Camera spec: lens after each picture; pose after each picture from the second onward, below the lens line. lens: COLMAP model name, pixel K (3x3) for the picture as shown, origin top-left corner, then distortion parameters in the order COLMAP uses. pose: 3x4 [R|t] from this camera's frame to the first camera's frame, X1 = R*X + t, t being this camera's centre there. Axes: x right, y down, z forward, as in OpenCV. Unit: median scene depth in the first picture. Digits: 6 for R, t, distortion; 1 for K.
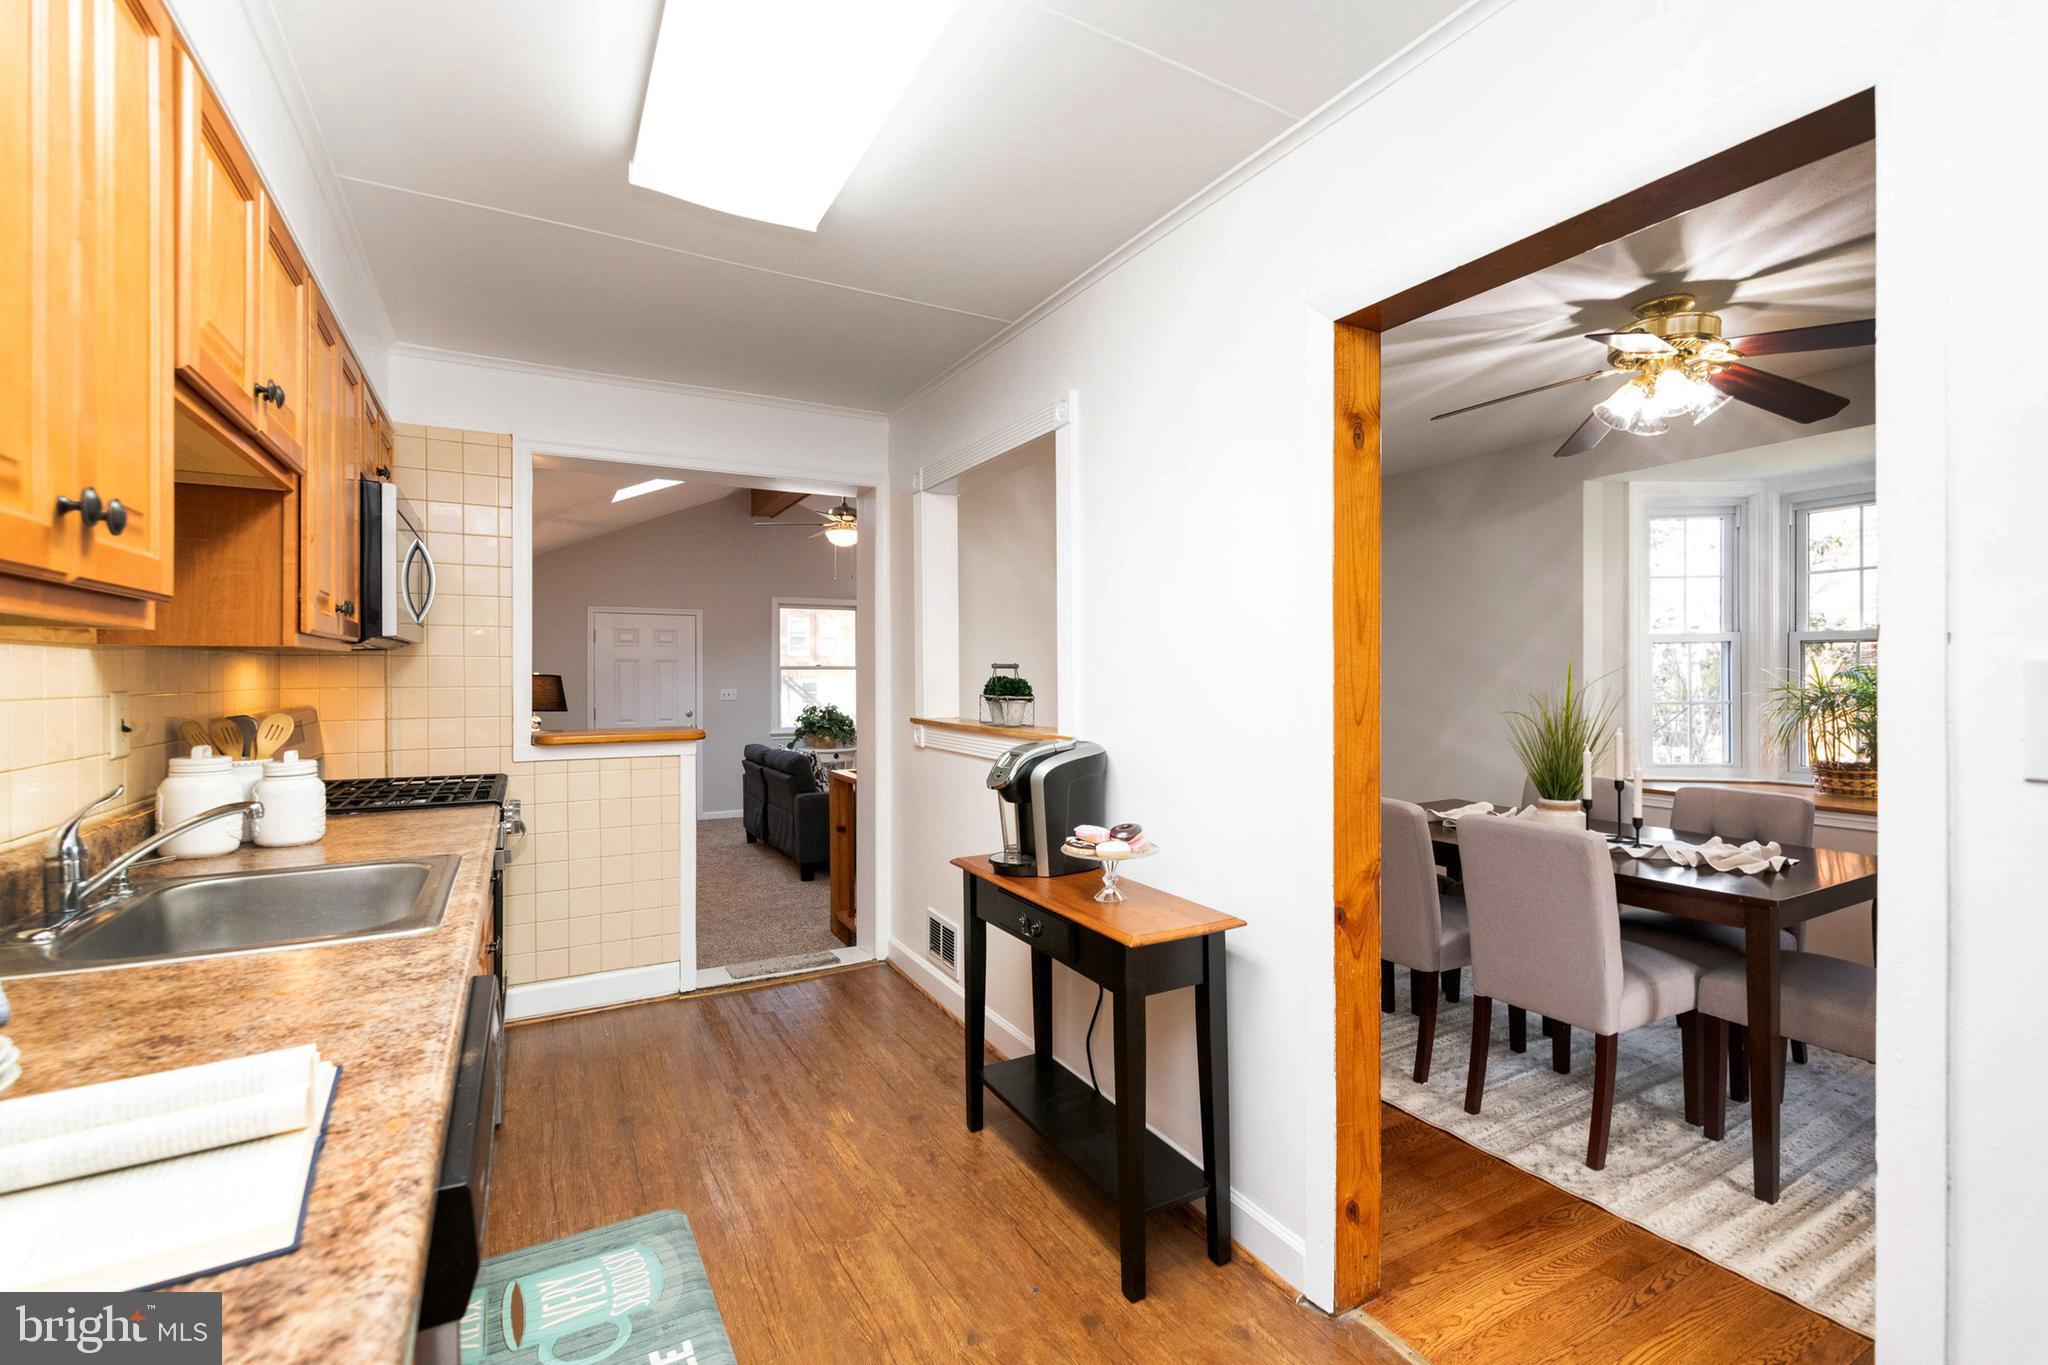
lens RADIAL K [[901.6, 0, 1023.5], [0, 901.6, 668.6], [0, 0, 1]] dist [-0.022758, 0.000099]
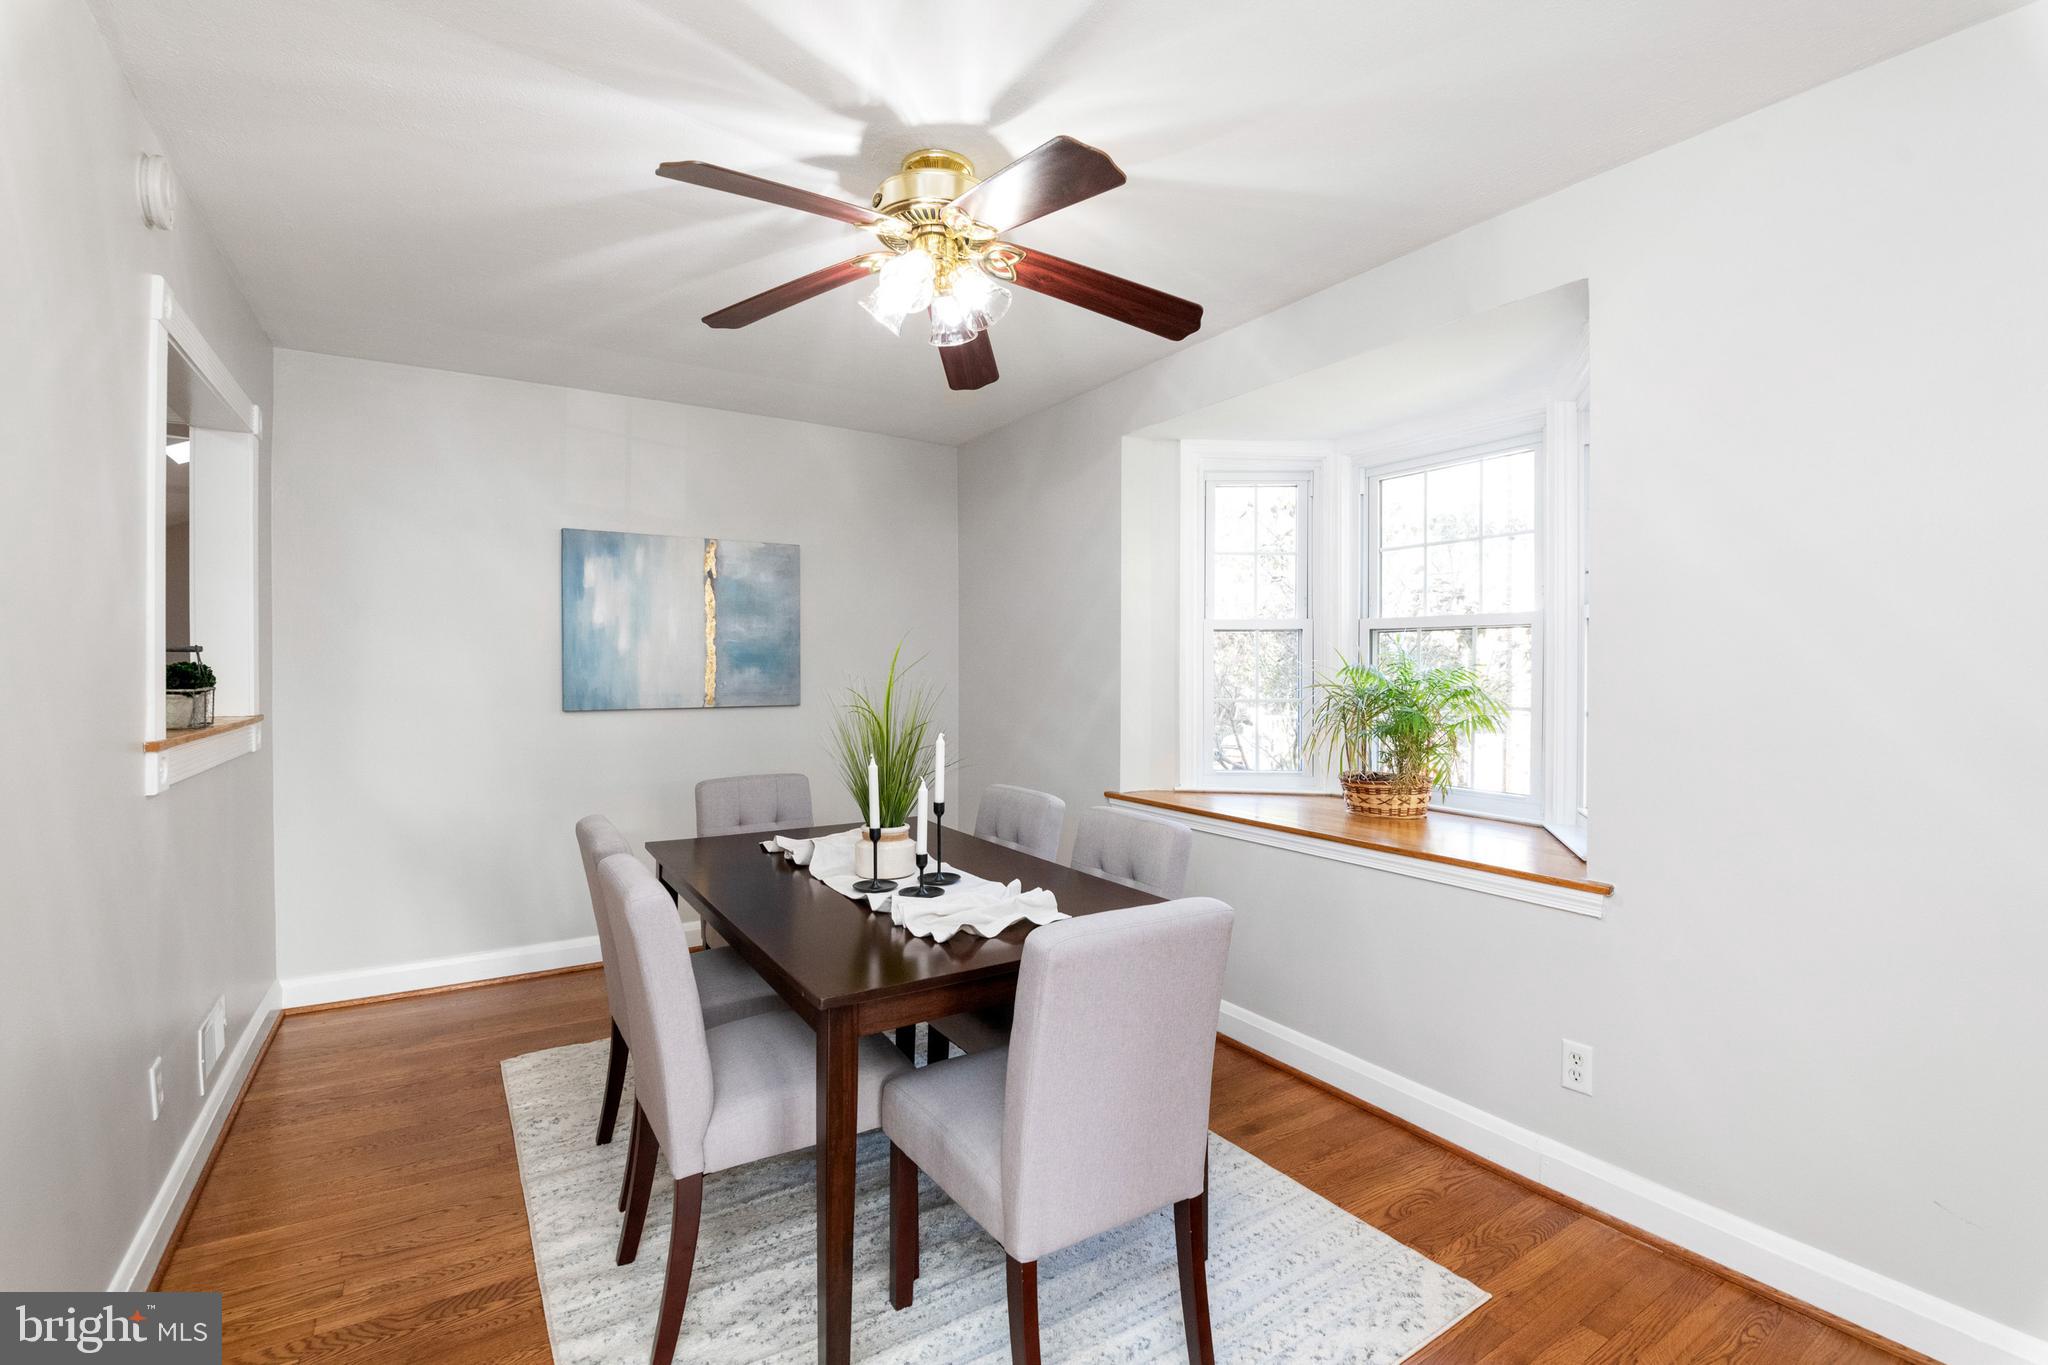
lens RADIAL K [[901.6, 0, 1023.5], [0, 901.6, 668.6], [0, 0, 1]] dist [-0.022758, 0.000099]
pose [[0.997970, 0.004837, 0.063507, 0.567730], [-0.004881, 0.999988, 0.000526, 0.009343], [-0.063504, -0.000835, 0.997981, 0.188790]]
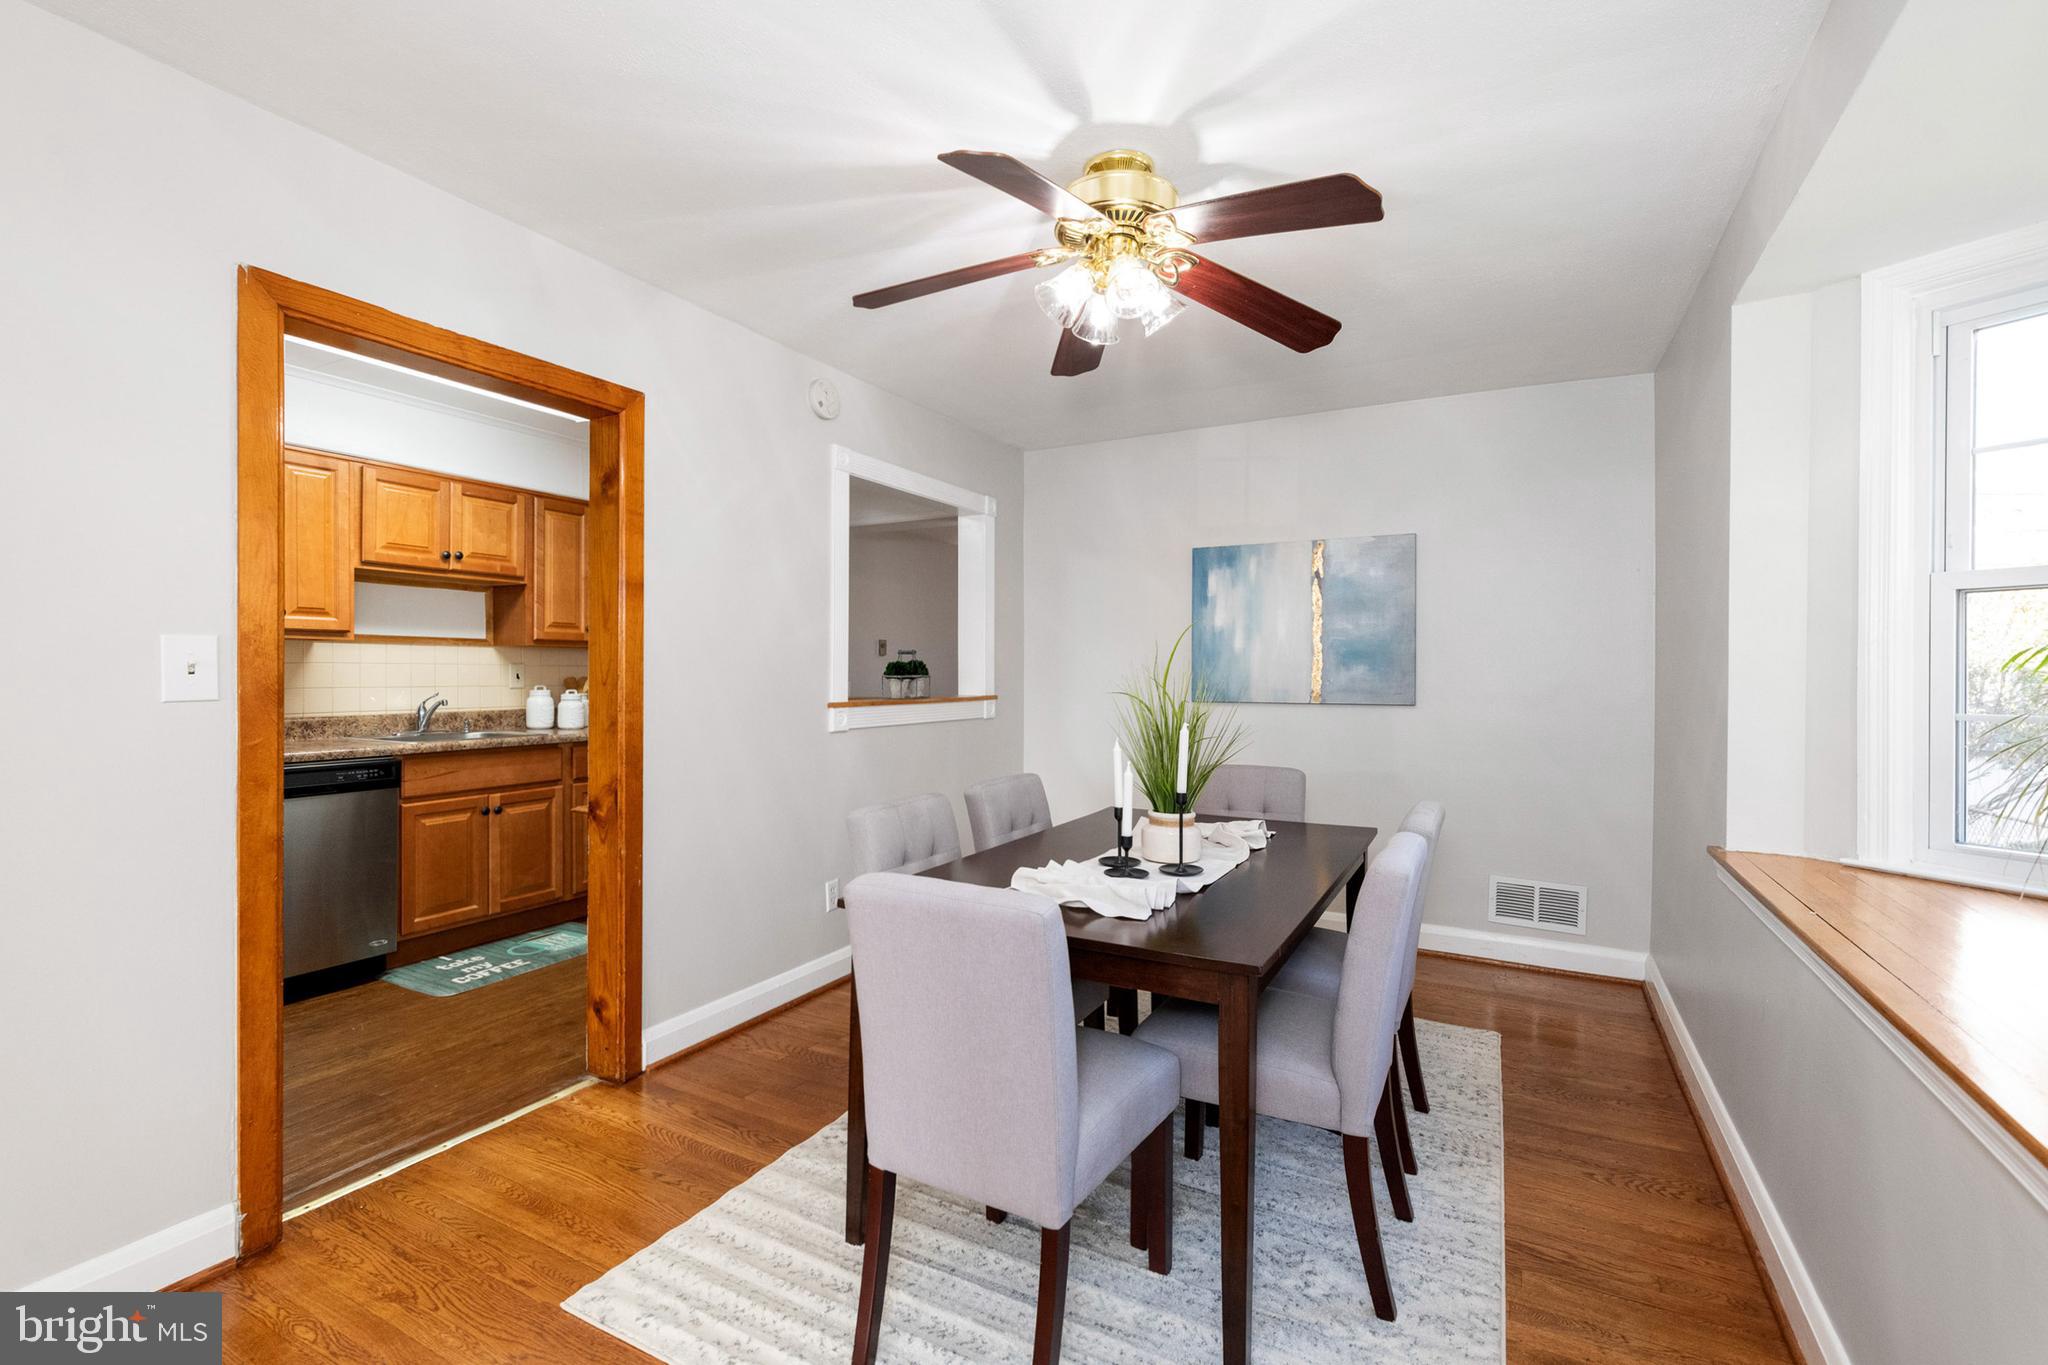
lens RADIAL K [[904.4, 0, 1035.8], [0, 904.4, 676.1], [0, 0, 1]] dist [0.021946, -0.000082]
pose [[0.547948, 0.009502, -0.836458, 1.033071], [-0.006022, 0.999954, 0.007415, 0.018738], [0.836491, 0.000975, 0.547981, 0.392801]]
